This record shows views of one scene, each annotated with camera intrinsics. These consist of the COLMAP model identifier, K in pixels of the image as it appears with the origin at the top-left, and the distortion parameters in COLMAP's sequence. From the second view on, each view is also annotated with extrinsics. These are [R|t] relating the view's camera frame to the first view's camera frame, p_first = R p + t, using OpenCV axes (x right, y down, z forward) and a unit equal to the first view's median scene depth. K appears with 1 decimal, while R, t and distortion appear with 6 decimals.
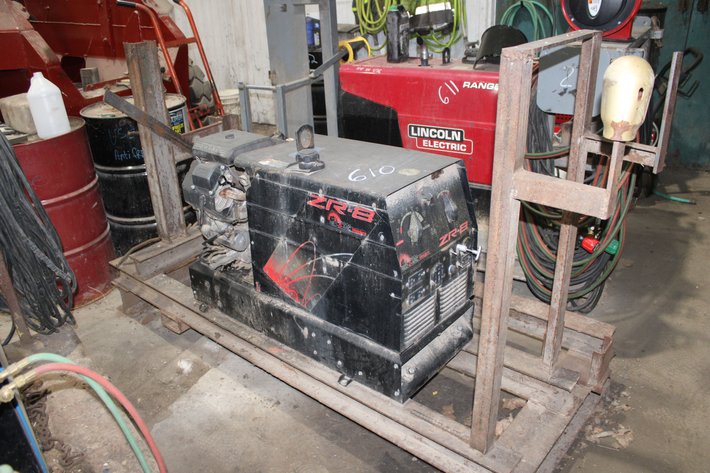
lens RADIAL K [[593.5, 0, 355.0], [0, 593.5, 236.5], [0, 0, 1]] dist [-0.155076, 0.135884]
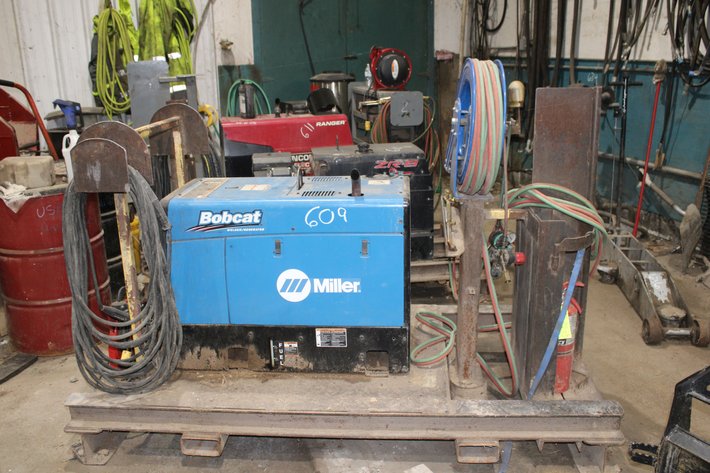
lens RADIAL K [[648.6, 0, 355.0], [0, 648.6, 236.5], [0, 0, 1]] dist [-0.065272, 0.012490]
pose [[0.685546, -0.180721, 0.705242, -0.993787], [0.300586, 0.952541, -0.048098, 0.144420], [-0.663080, 0.244960, 0.707333, -0.246600]]
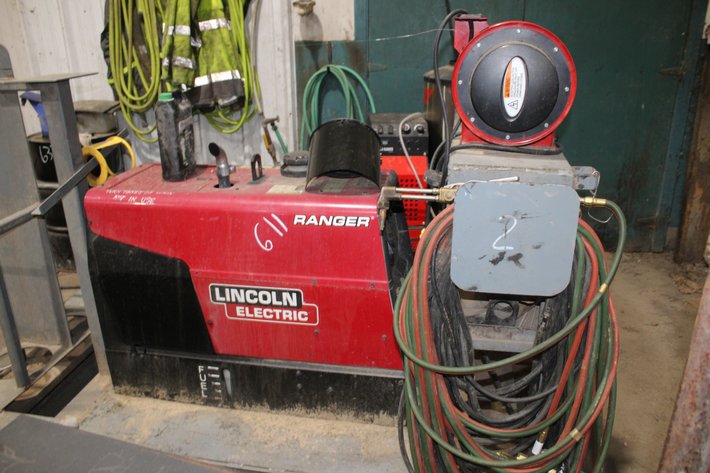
lens RADIAL K [[593.5, 0, 355.0], [0, 593.5, 236.5], [0, 0, 1]] dist [-0.155076, 0.135884]
pose [[0.932046, -0.102598, 0.347512, 0.024052], [0.130001, 0.989908, -0.056414, -0.185640], [-0.338217, 0.097757, 0.935977, 0.368624]]
